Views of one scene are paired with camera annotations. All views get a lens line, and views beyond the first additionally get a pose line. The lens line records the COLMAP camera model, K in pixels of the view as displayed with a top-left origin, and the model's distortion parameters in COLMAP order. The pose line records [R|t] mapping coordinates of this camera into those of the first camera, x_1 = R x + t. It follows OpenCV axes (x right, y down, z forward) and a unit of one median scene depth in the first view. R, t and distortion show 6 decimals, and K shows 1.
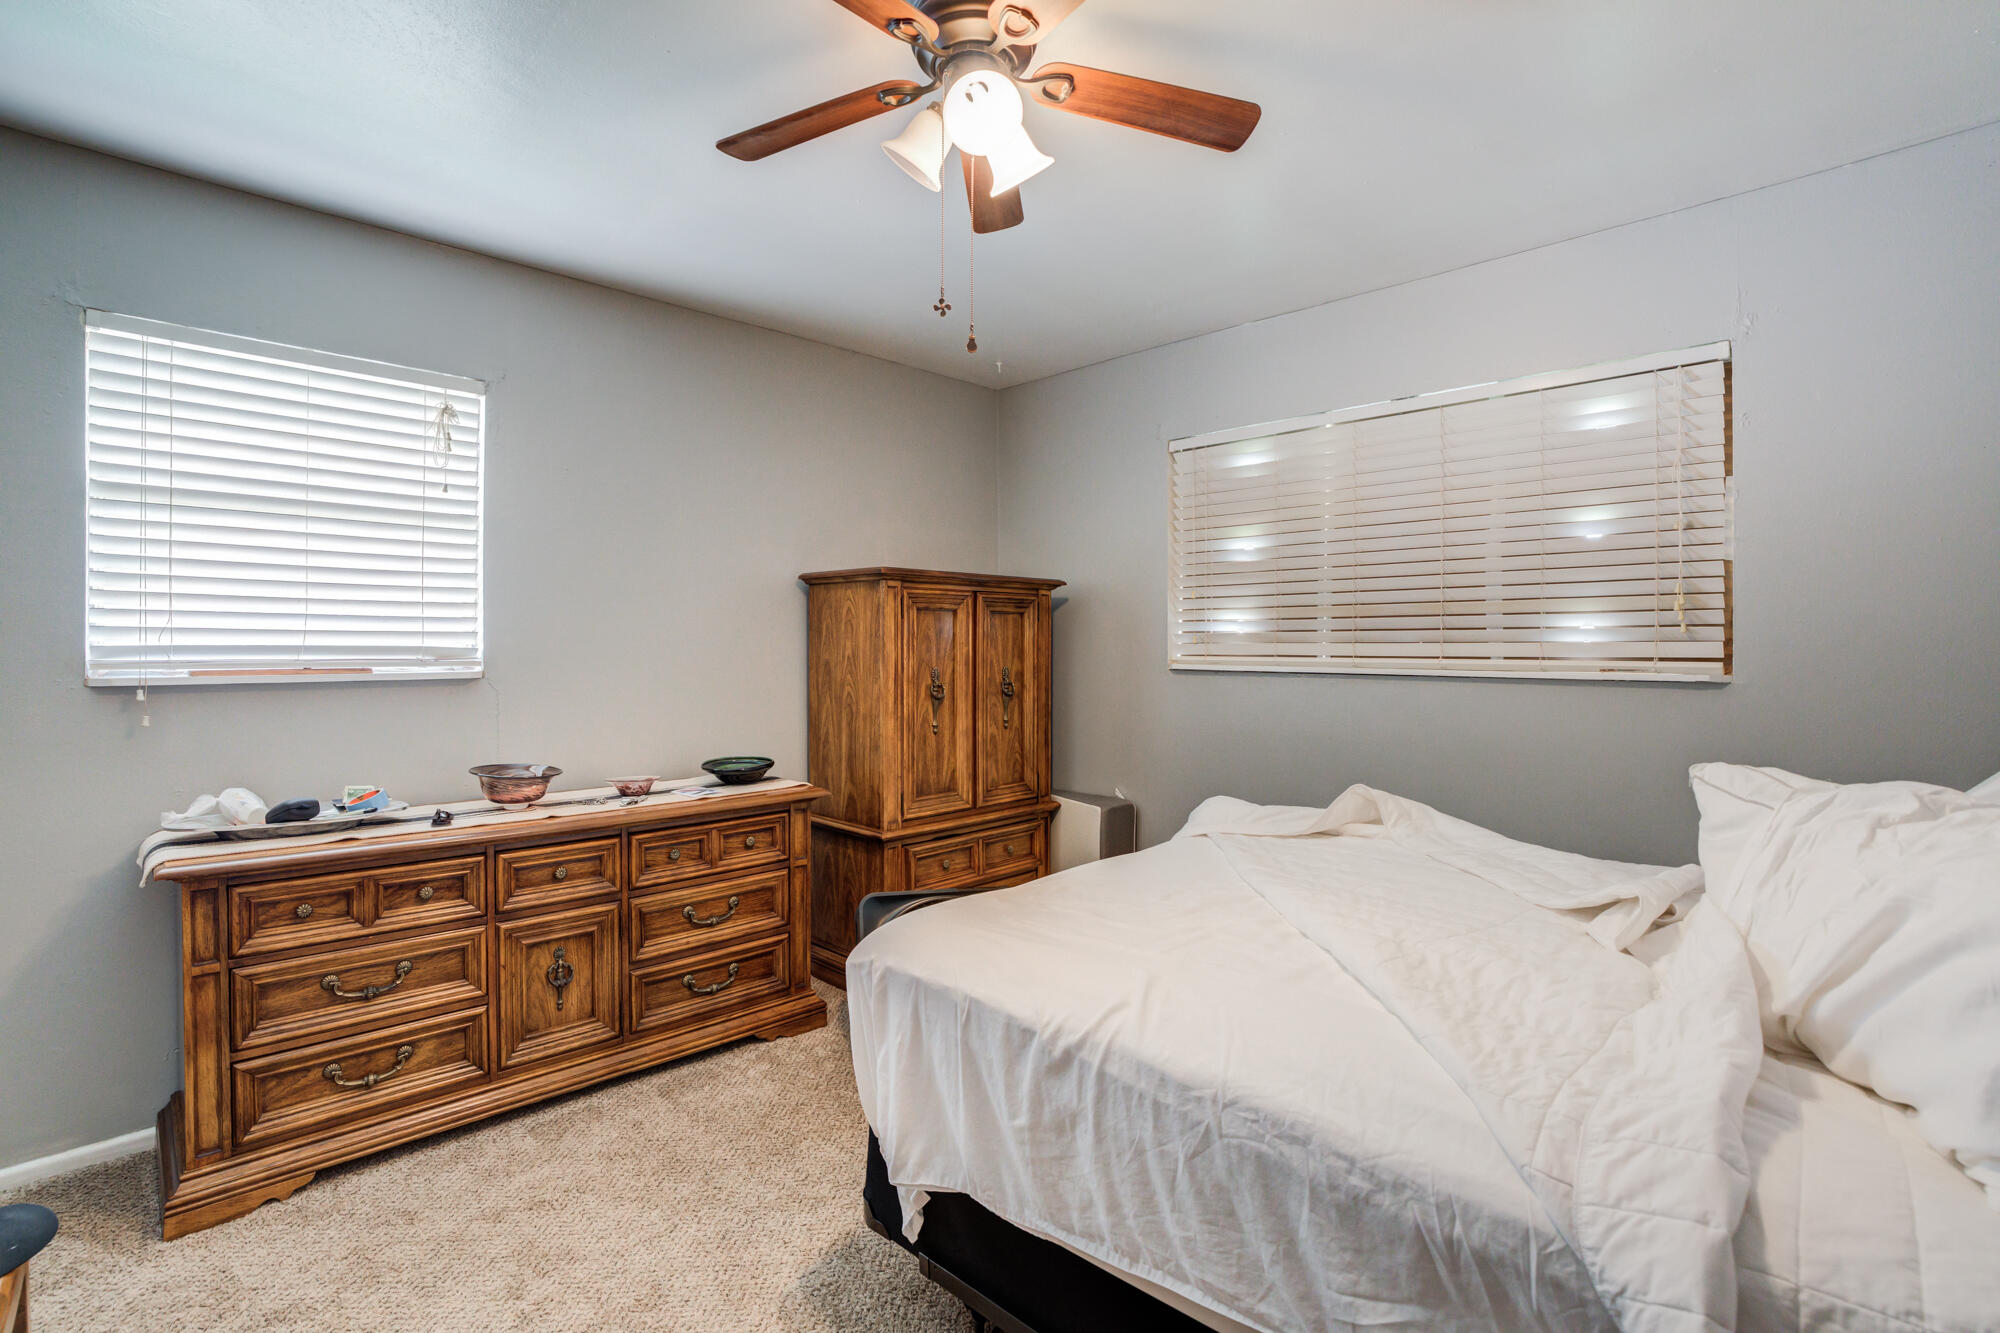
lens RADIAL K [[940.8, 0, 1010.9], [0, 940.8, 657.3], [0, 0, 1]] dist [-0.024757, 0.001545]
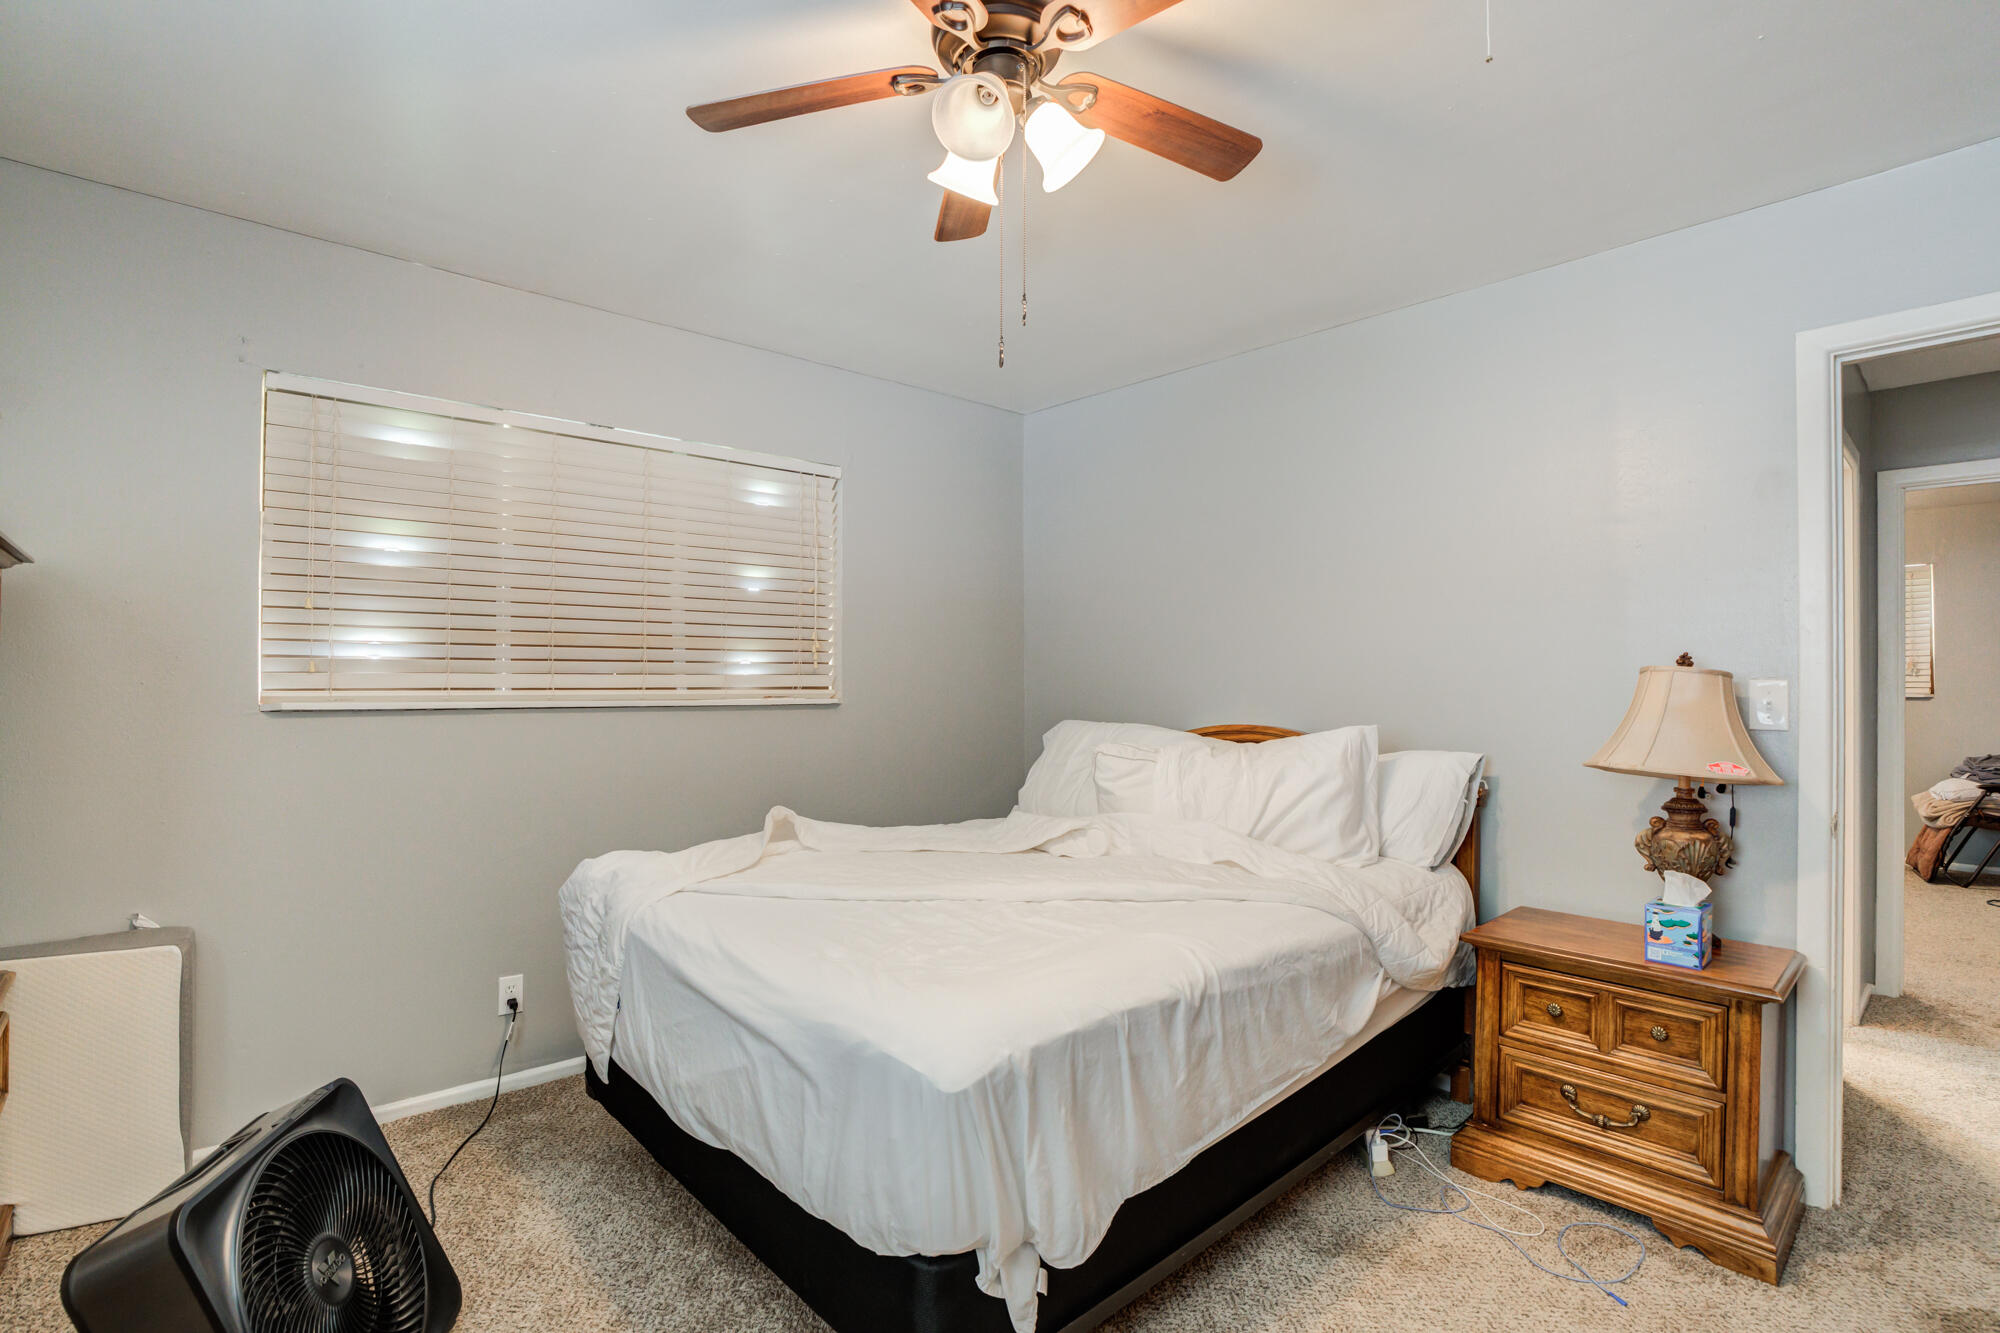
lens RADIAL K [[940.8, 0, 1009.6], [0, 940.8, 675.2], [0, 0, 1]] dist [-0.024757, 0.001545]
pose [[0.054941, 0.001172, 0.998489, -0.580817], [0.010131, 0.999947, -0.001731, -0.009034], [-0.998438, 0.010211, 0.054926, 0.558411]]
